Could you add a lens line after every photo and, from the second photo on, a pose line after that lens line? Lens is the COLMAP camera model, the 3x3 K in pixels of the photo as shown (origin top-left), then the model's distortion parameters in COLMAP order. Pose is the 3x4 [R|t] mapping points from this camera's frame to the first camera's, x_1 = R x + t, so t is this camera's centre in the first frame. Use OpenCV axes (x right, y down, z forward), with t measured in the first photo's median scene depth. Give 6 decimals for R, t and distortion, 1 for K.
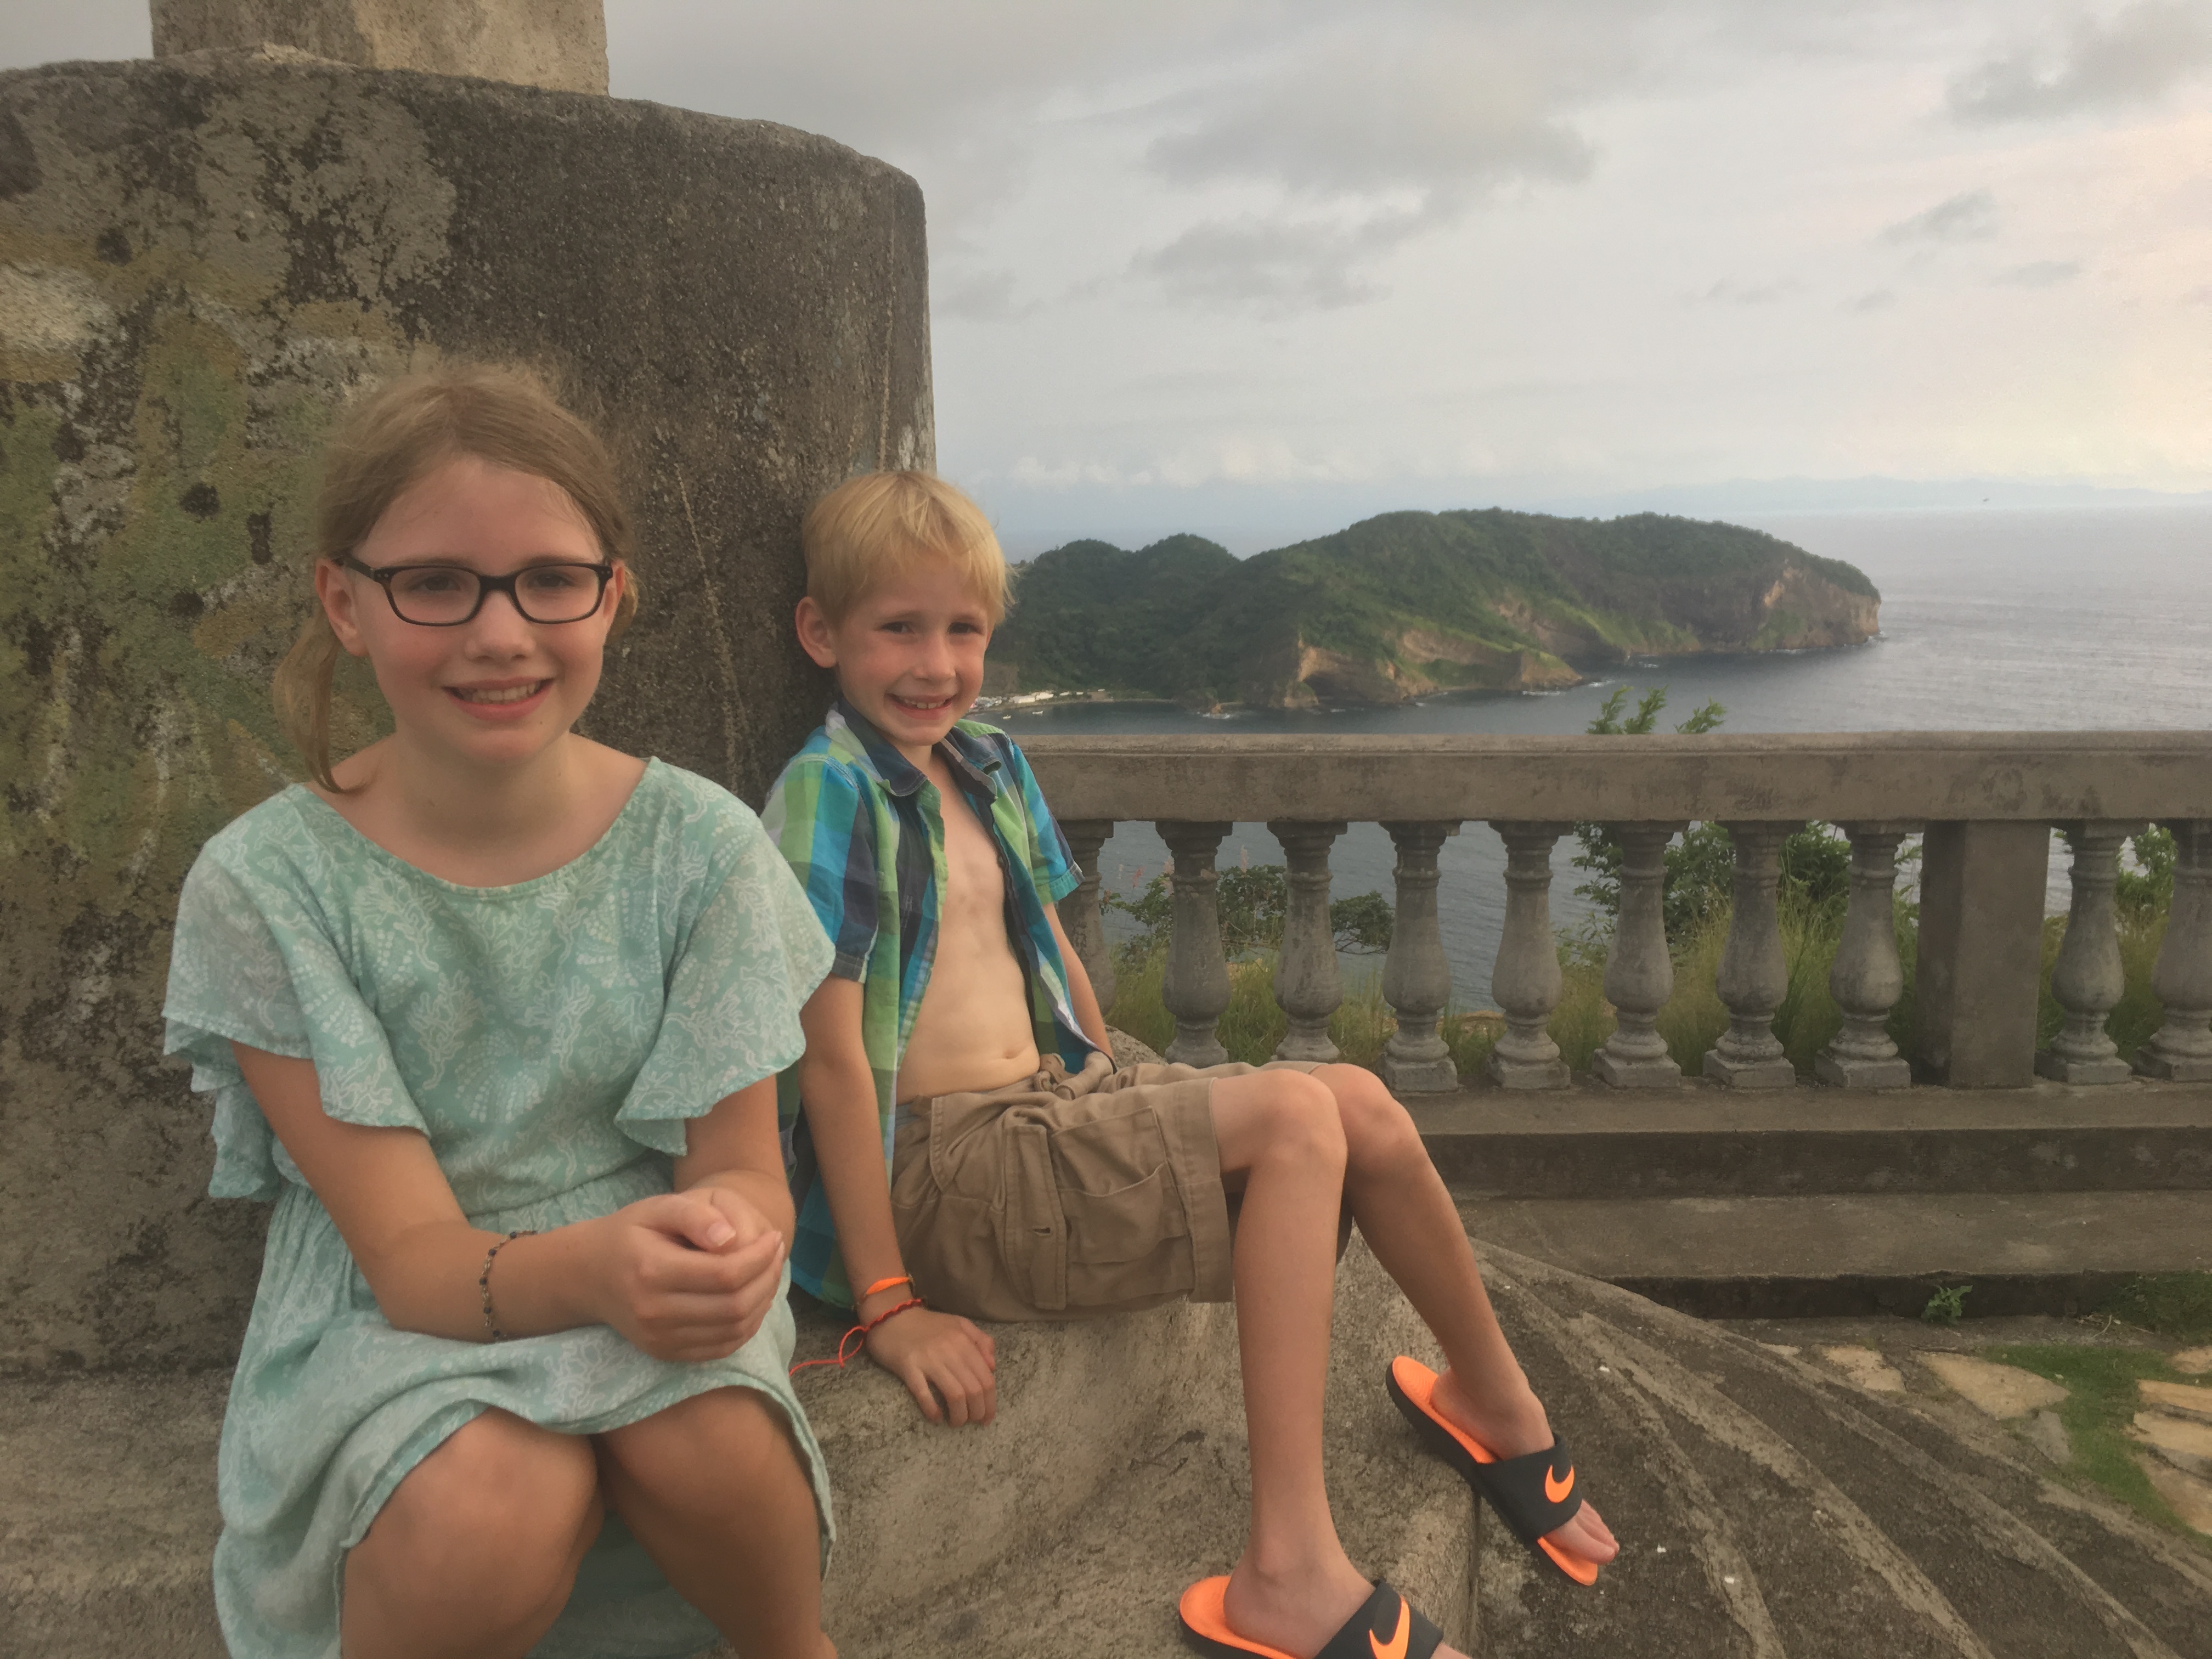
lens RADIAL K [[1897.5, 0, 1092.1], [0, 1897.5, 834.3], [0, 0, 1]] dist [0.054222, -0.027193]
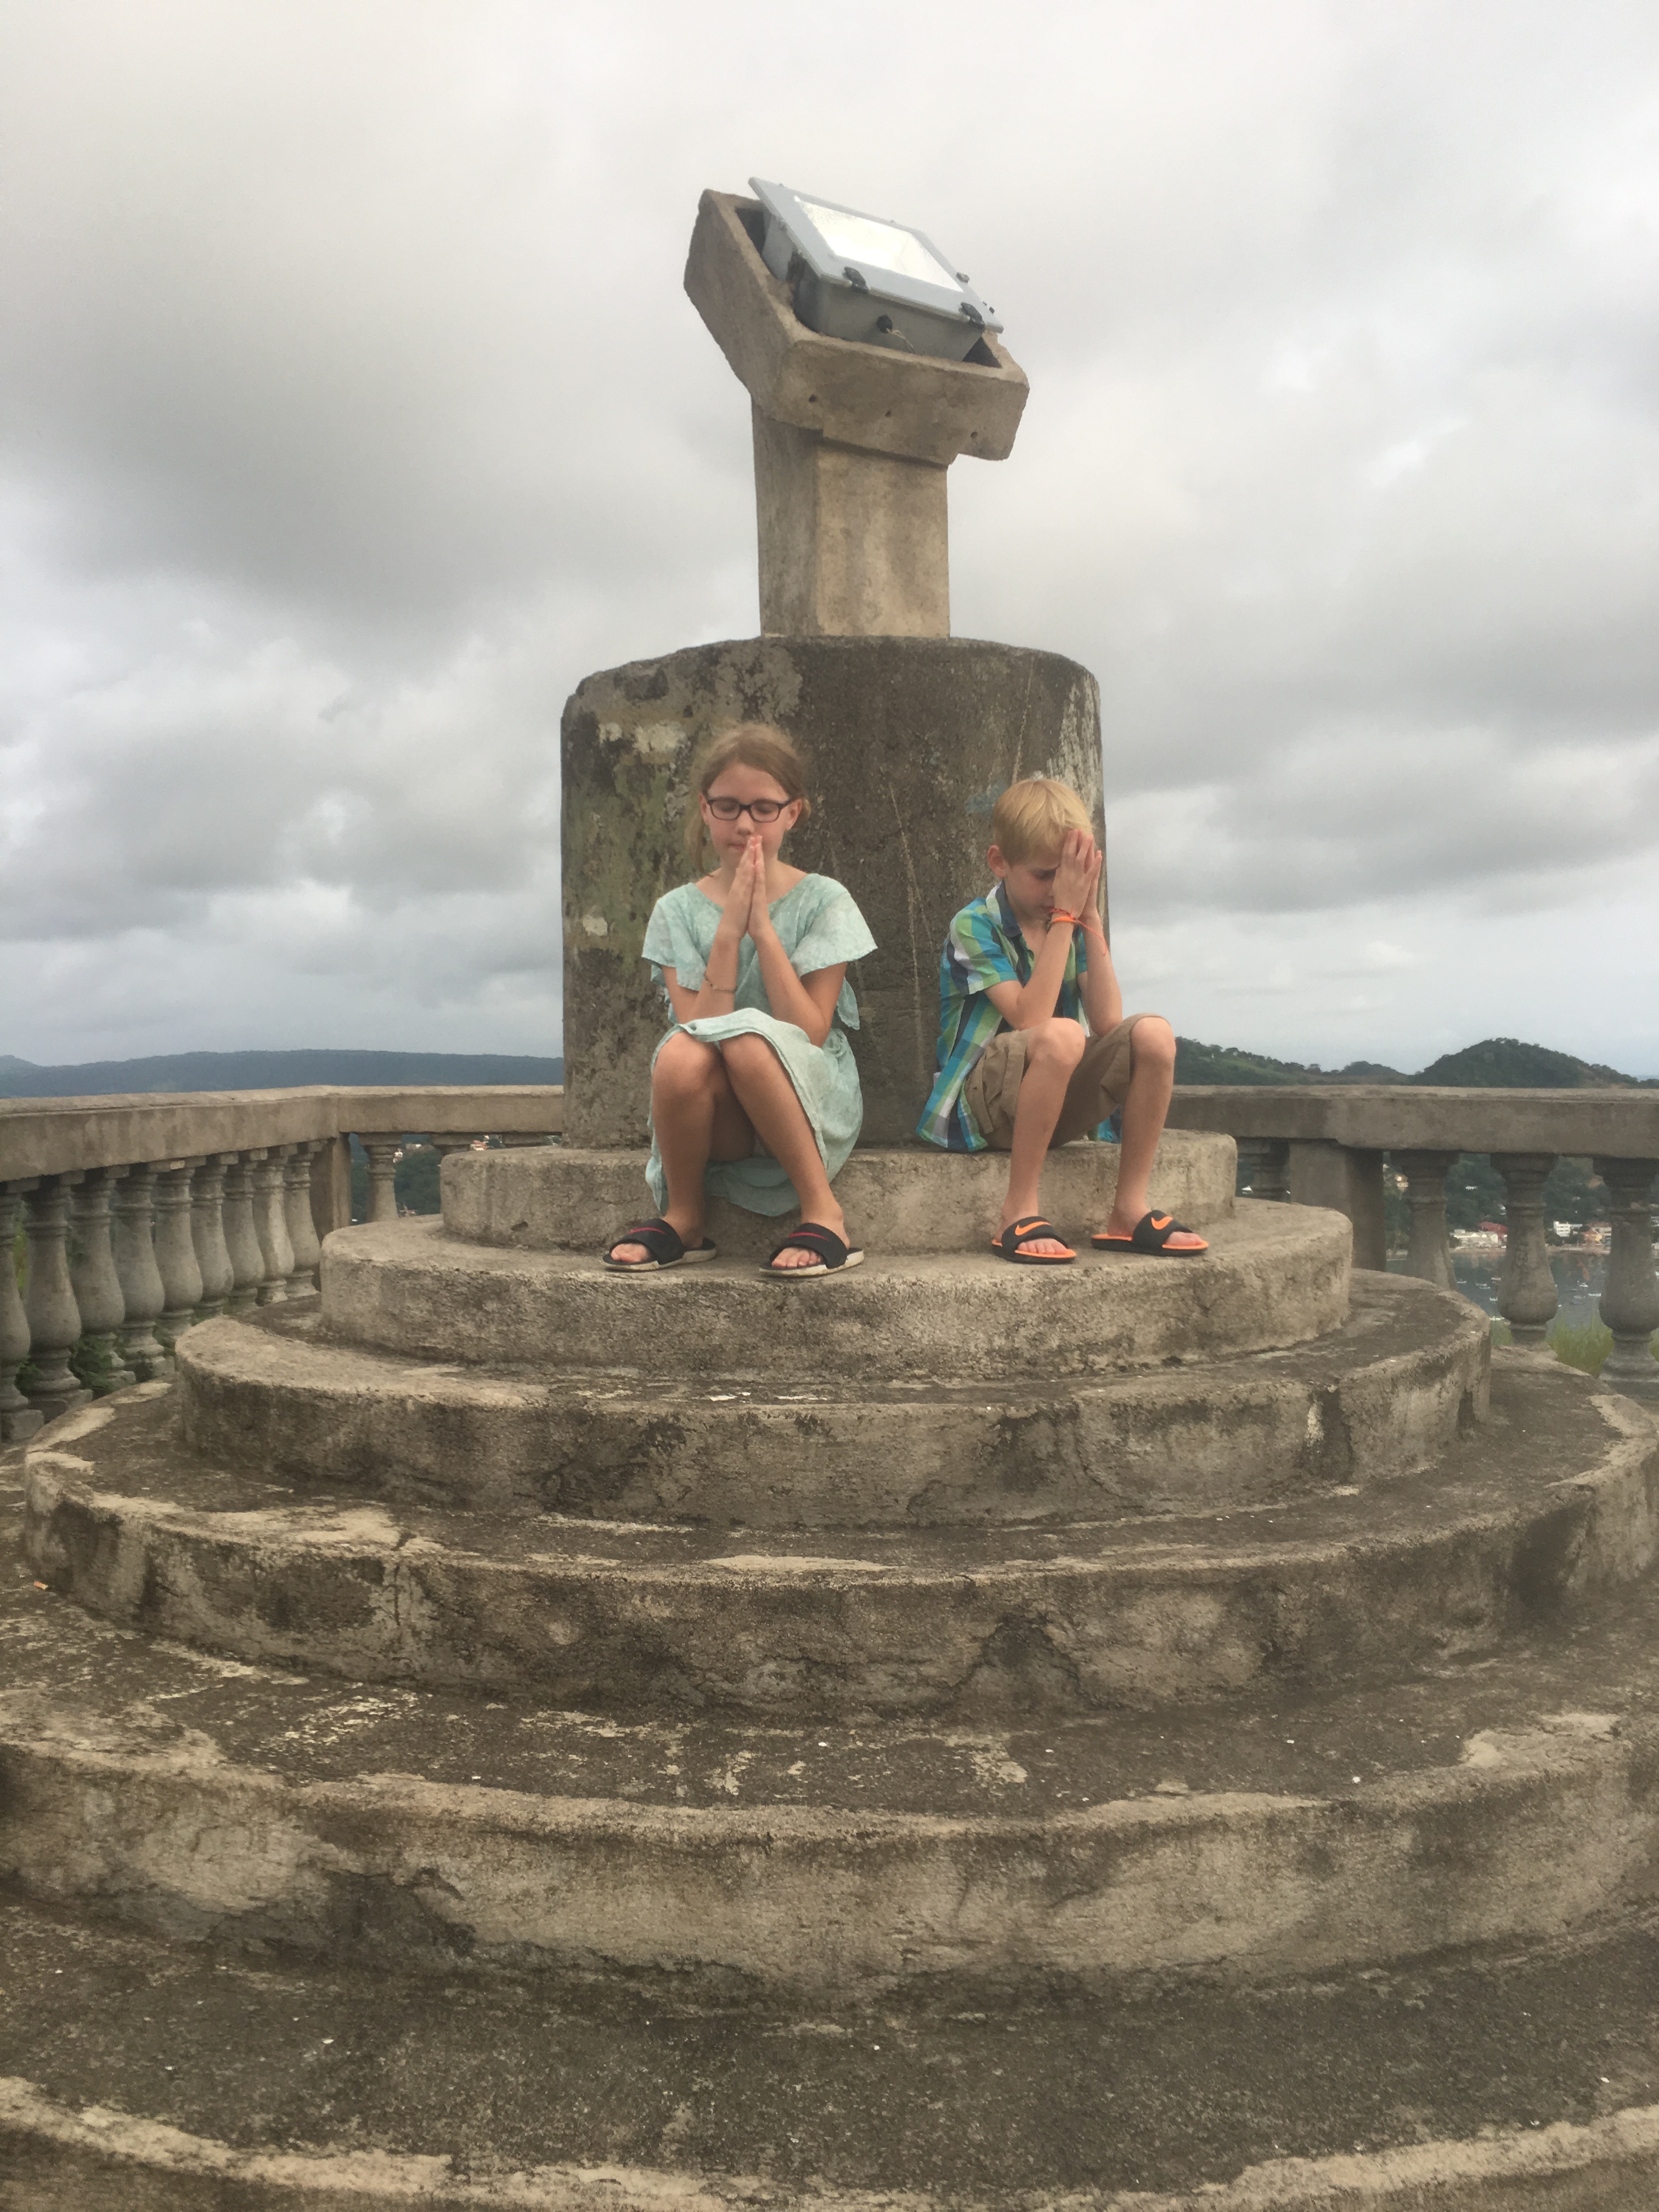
lens RADIAL K [[1897.5, 0, 821.8], [0, 1897.5, 1111.3], [0, 0, 1]] dist [0.054222, -0.027193]
pose [[0.826431, 0.012997, -0.562888, 1.139264], [-0.092615, 0.989254, -0.113136, 0.526490], [0.555369, 0.145631, 0.818753, -0.989900]]
